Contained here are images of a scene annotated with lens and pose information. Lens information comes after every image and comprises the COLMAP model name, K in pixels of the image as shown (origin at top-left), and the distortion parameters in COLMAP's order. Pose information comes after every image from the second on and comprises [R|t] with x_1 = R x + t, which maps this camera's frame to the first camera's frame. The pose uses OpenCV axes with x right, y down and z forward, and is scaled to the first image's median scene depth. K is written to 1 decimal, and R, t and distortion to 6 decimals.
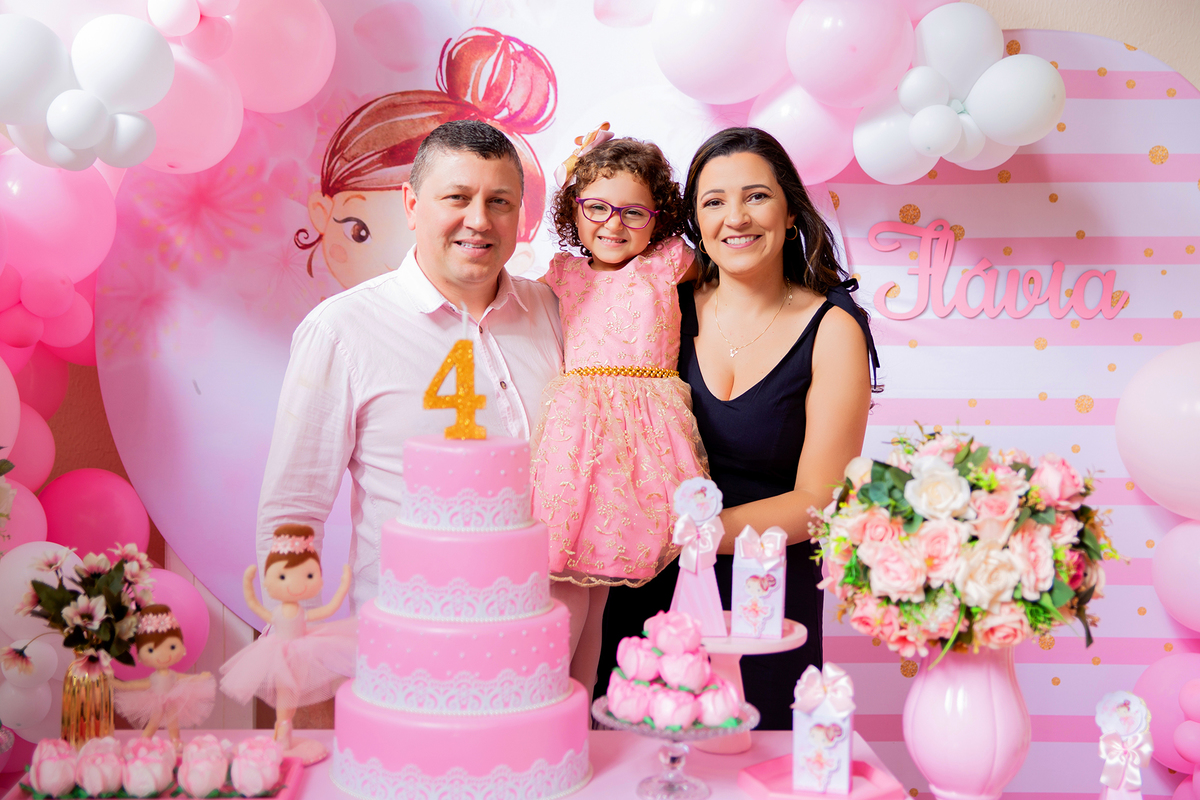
lens RADIAL K [[1615.9, 0, 597.2], [0, 1615.9, 406.1], [0, 0, 1]] dist [0.079483, 0.062621]
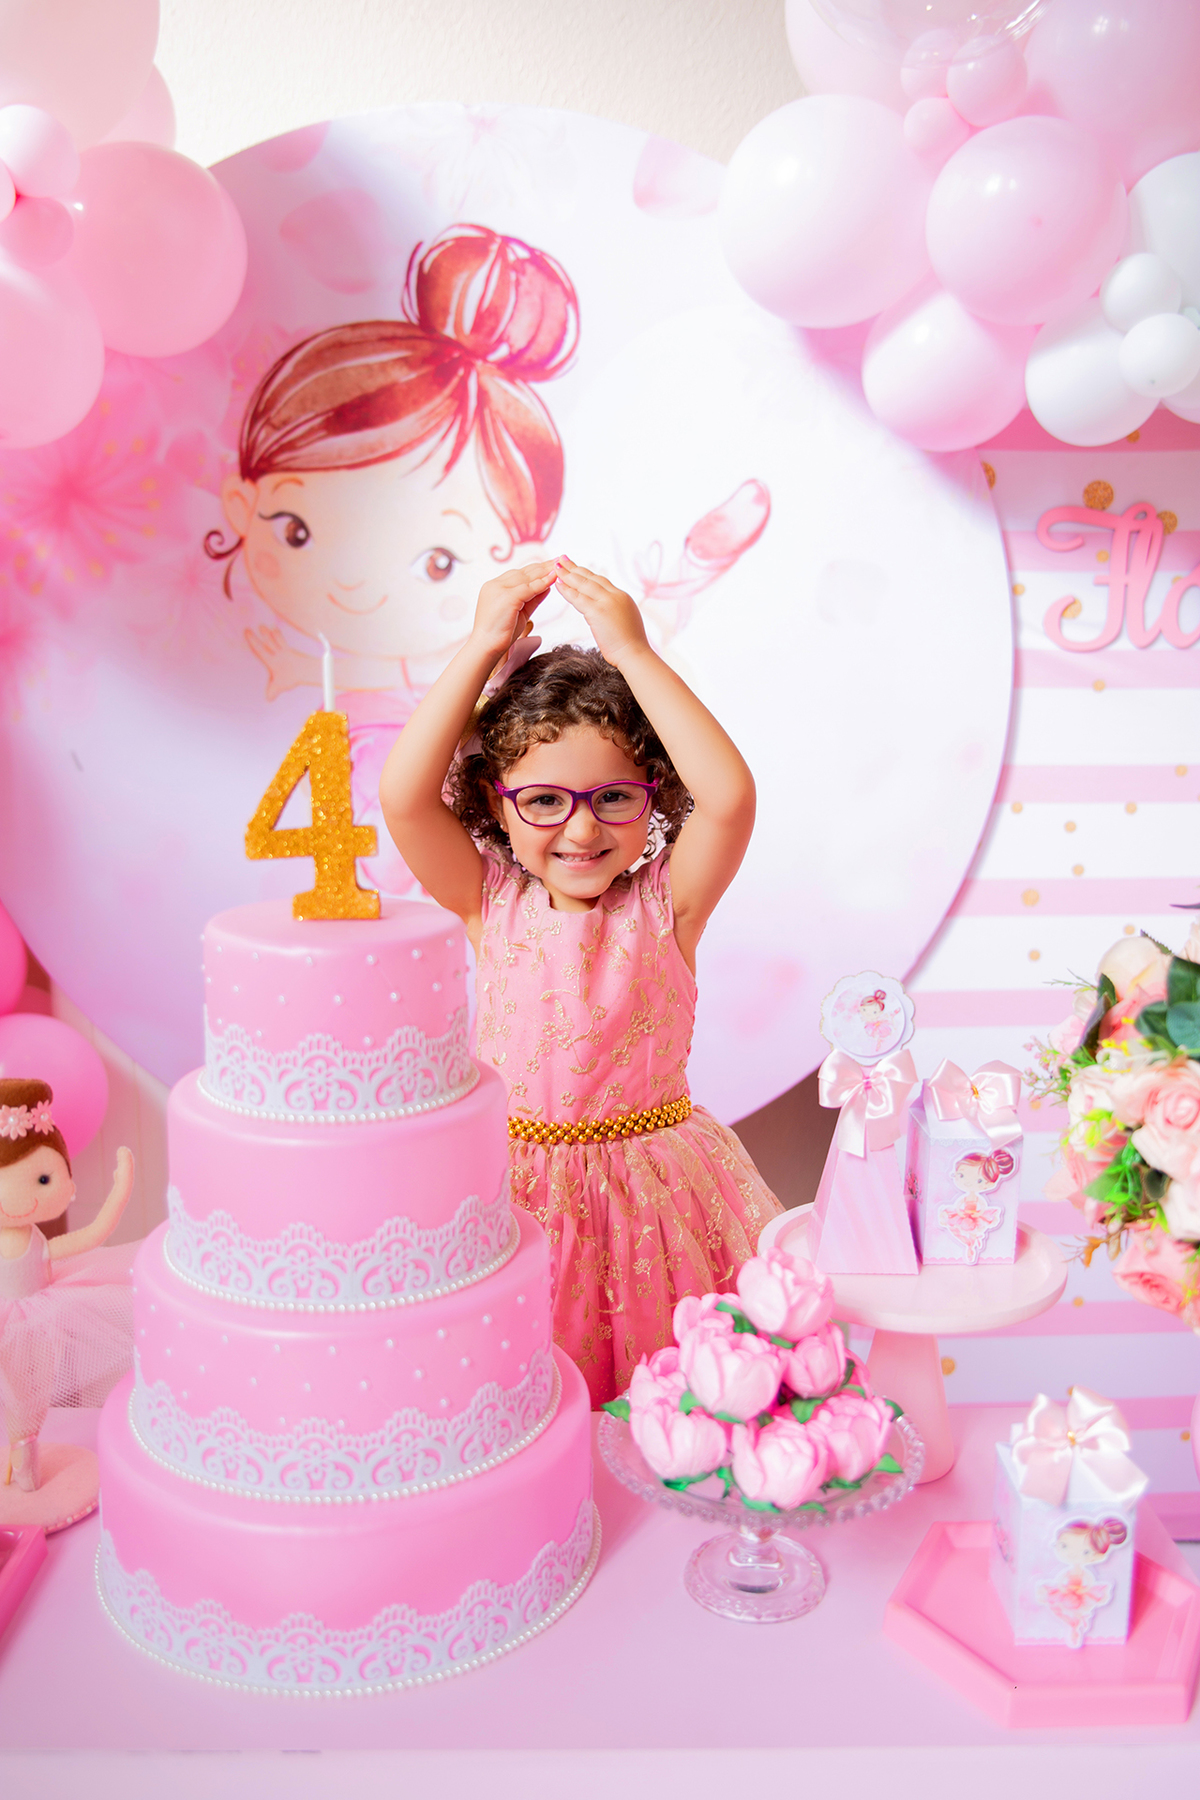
lens RADIAL K [[1589.3, 0, 602.2], [0, 1589.3, 909.7], [0, 0, 1]] dist [-0.080445, 0.094376]
pose [[0.998922, -0.005702, -0.046069, 0.022774], [0.010728, 0.993918, 0.109596, -0.033587], [0.045164, -0.109972, 0.992908, 0.534541]]
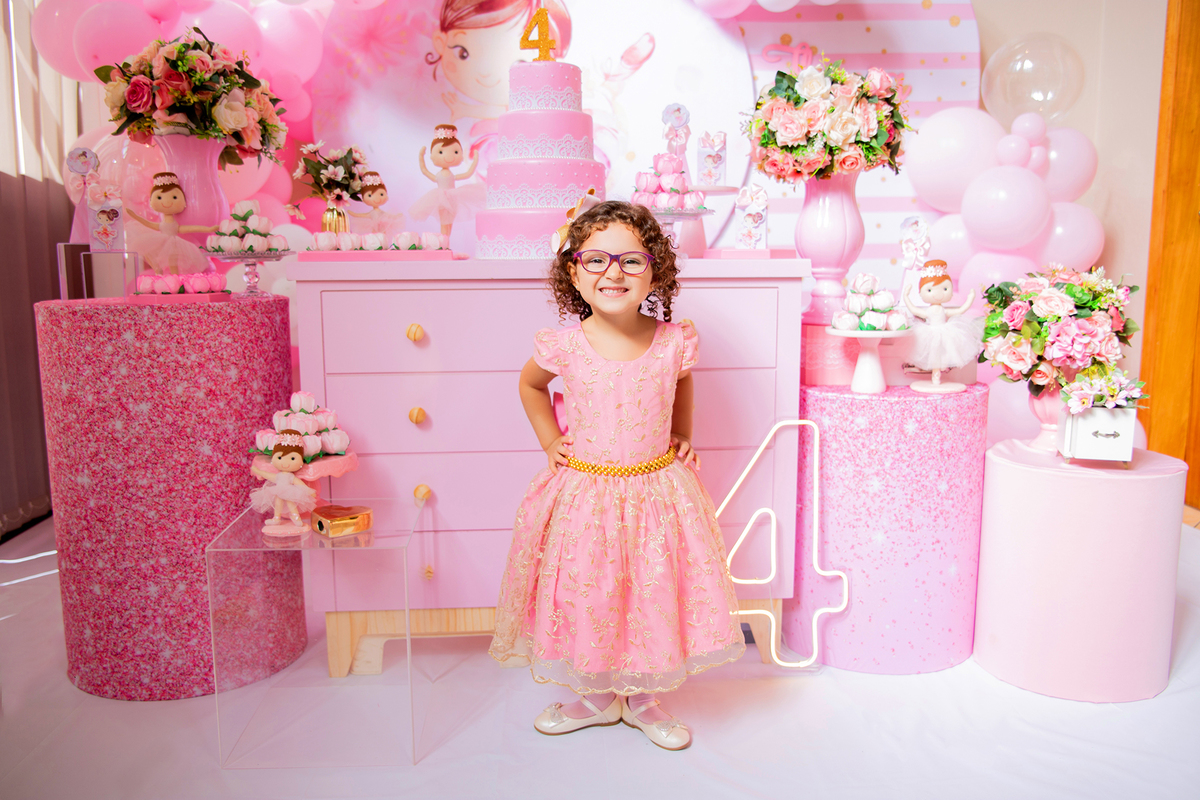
lens RADIAL K [[995.1, 0, 595.6], [0, 995.1, 403.3], [0, 0, 1]] dist [-0.097922, 0.103599]
pose [[0.999606, -0.026535, 0.009151, -0.045358], [0.025780, 0.996882, 0.074574, 0.306750], [-0.011101, -0.074309, 0.997173, -0.090103]]
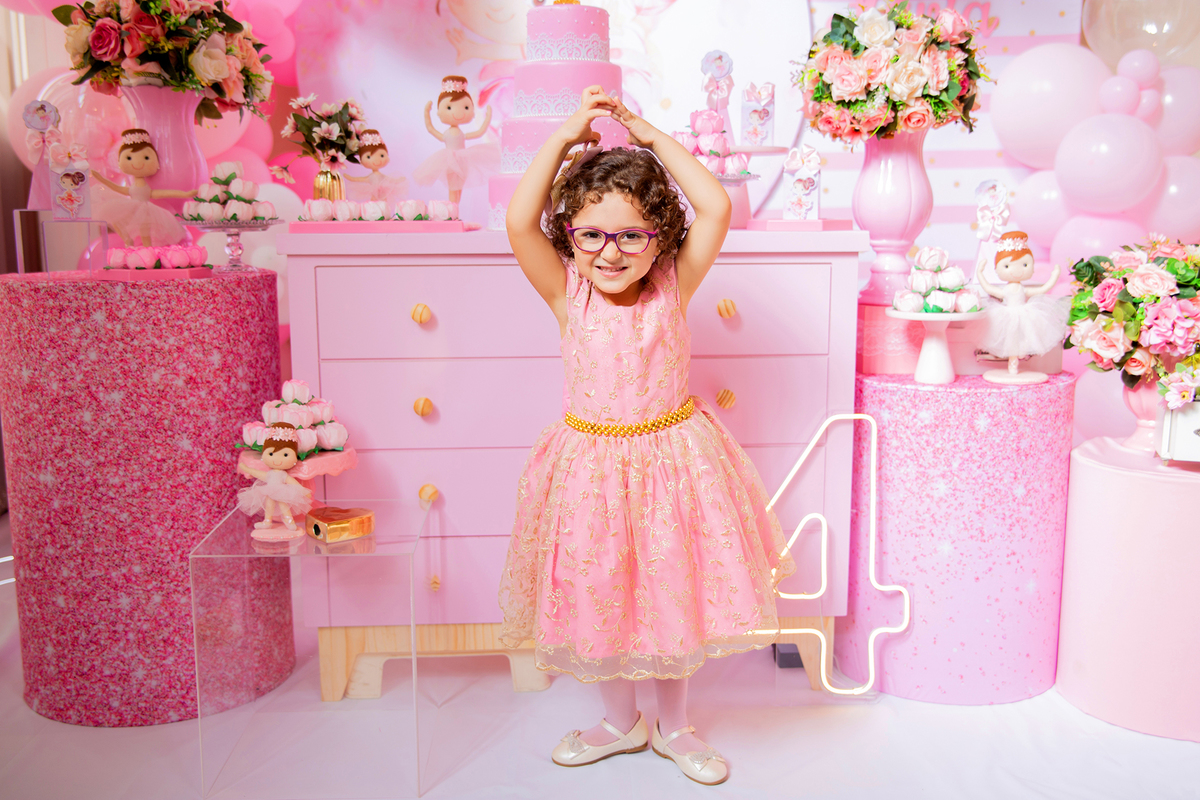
lens RADIAL K [[1195.4, 0, 596.5], [0, 1195.4, 403.6], [0, 0, 1]] dist [-0.050562, 0.116430]
pose [[0.999662, -0.021906, -0.013967, -0.045648], [0.023046, 0.995901, 0.087464, 0.295692], [0.011994, -0.087757, 0.996070, -0.158357]]
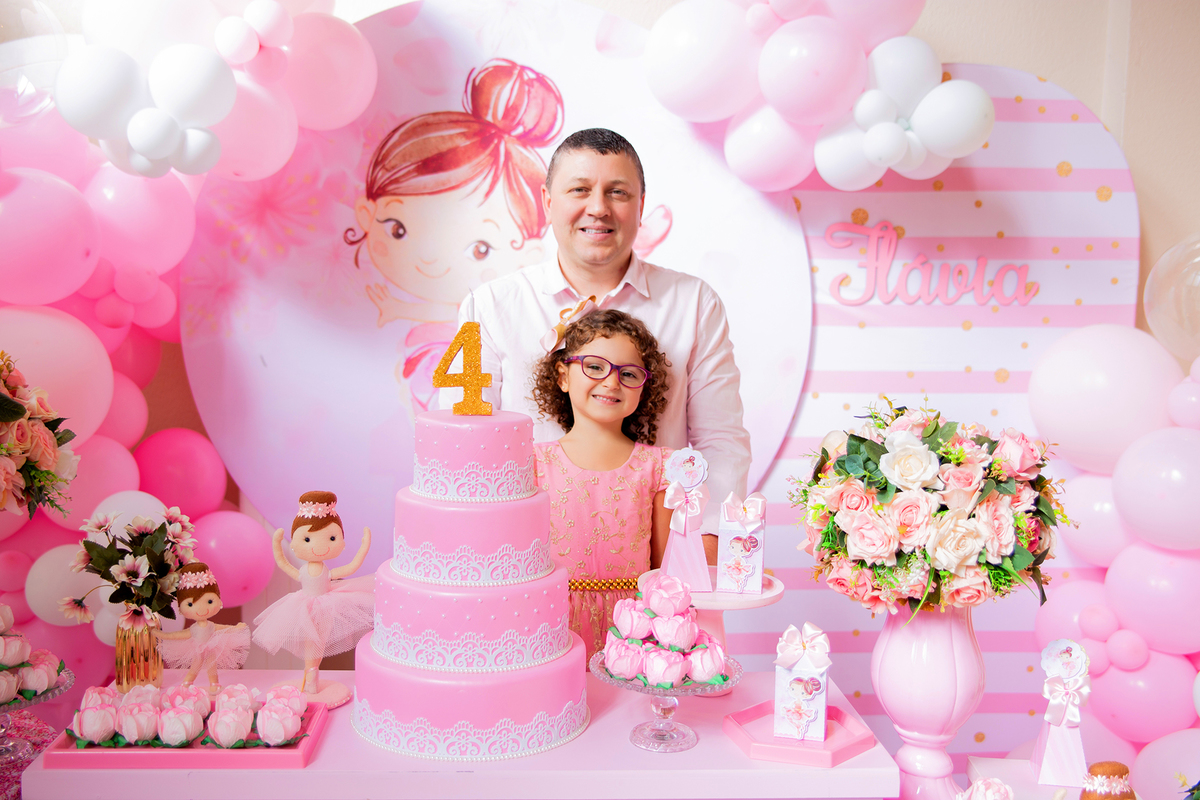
lens RADIAL K [[1195.4, 0, 596.5], [0, 1195.4, 403.6], [0, 0, 1]] dist [-0.050562, 0.116430]
pose [[0.999991, 0.001490, -0.003863, 0.004322], [-0.001377, 0.999576, 0.029085, -0.010232], [0.003905, -0.029079, 0.999569, 0.202697]]
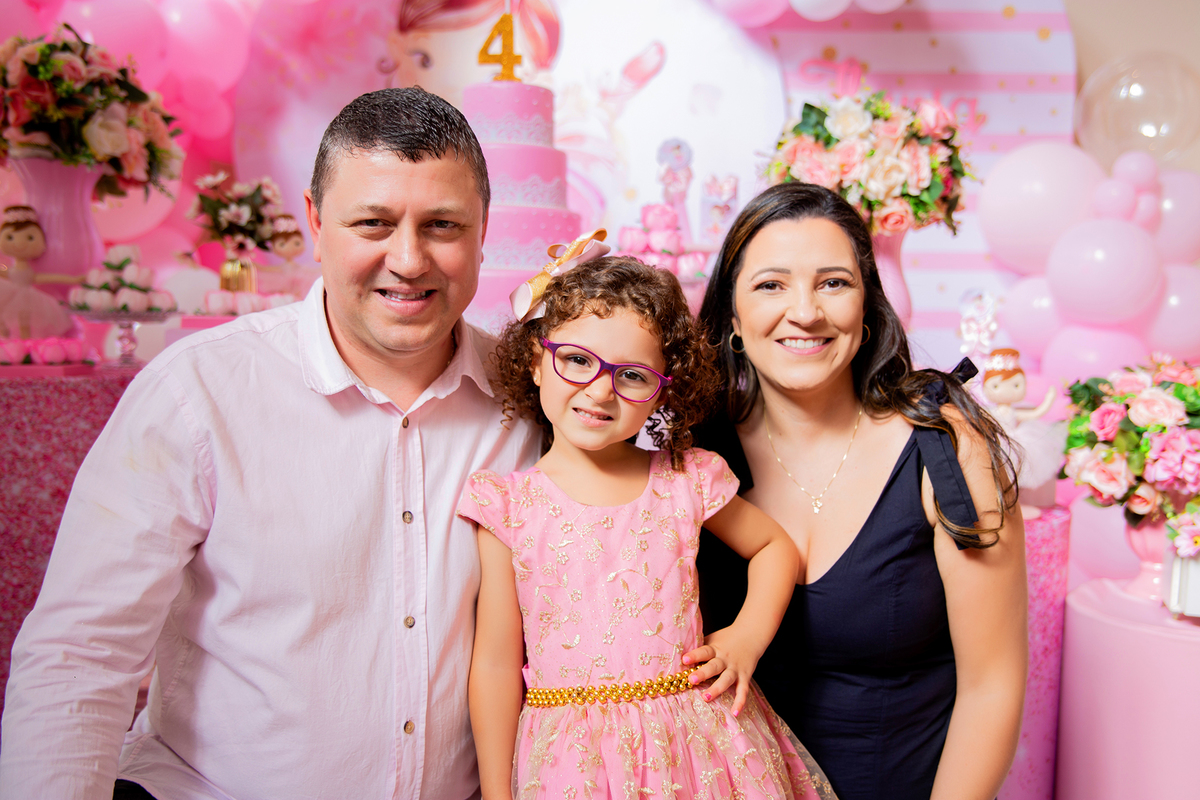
lens RADIAL K [[1225.0, 0, 595.5], [0, 1225.0, 404.6], [0, 0, 1]] dist [-0.028791, 0.086092]
pose [[0.999991, 0.003498, 0.002260, -0.008143], [-0.003531, 0.999886, 0.014674, 0.275334], [-0.002208, -0.014681, 0.999890, -0.048958]]
